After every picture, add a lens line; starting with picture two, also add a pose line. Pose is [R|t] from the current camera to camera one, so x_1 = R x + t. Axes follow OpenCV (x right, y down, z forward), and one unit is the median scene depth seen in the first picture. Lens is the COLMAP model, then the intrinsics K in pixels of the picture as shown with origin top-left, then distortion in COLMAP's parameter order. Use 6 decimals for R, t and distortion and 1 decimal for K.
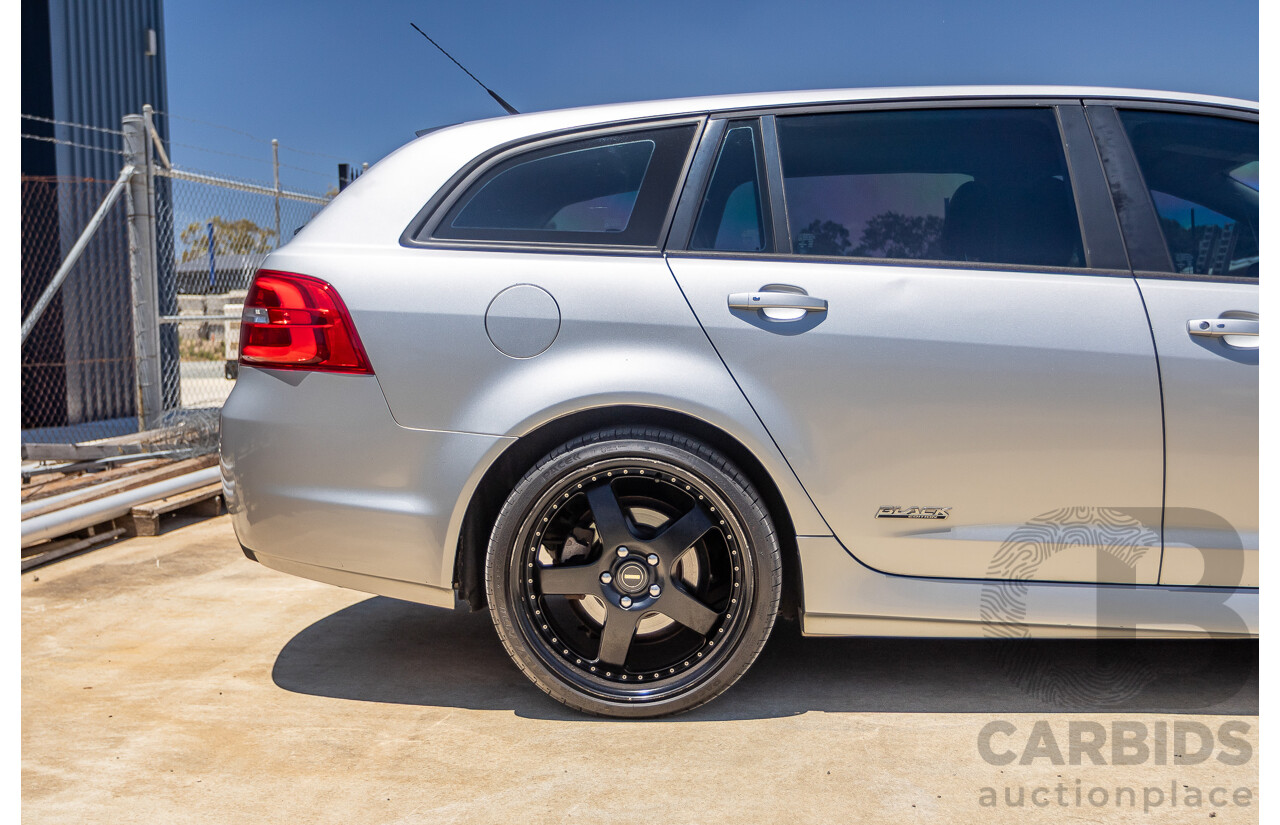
lens RADIAL K [[2196.6, 0, 640.0], [0, 2196.6, 412.5], [0, 0, 1]] dist [-0.046097, 0.035195]
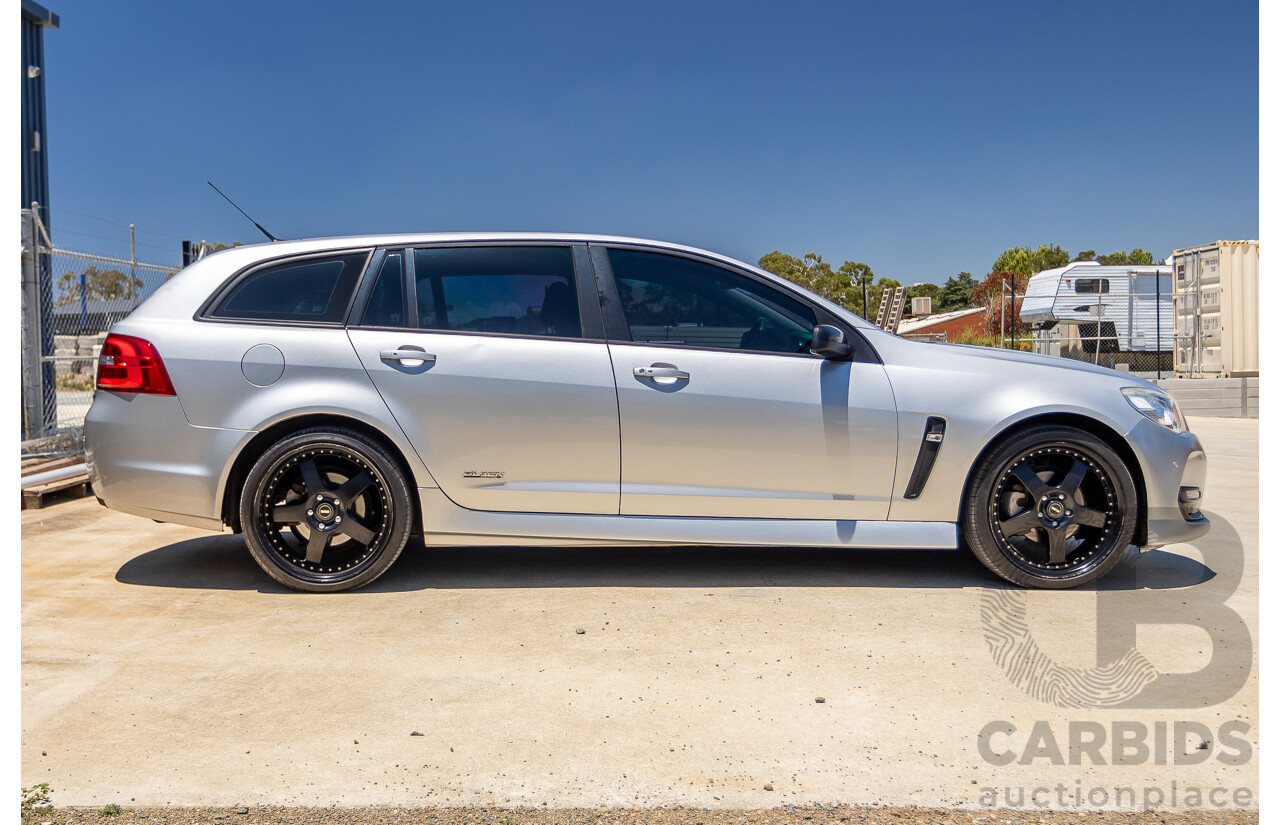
lens RADIAL K [[1837.7, 0, 673.1], [0, 1837.7, 395.8], [0, 0, 1]] dist [-0.027723, -0.010401]
pose [[0.992907, 0.007007, 0.118683, 0.095967], [-0.004229, 0.999712, -0.023643, 0.015682], [-0.118815, 0.022973, 0.992651, -0.479740]]
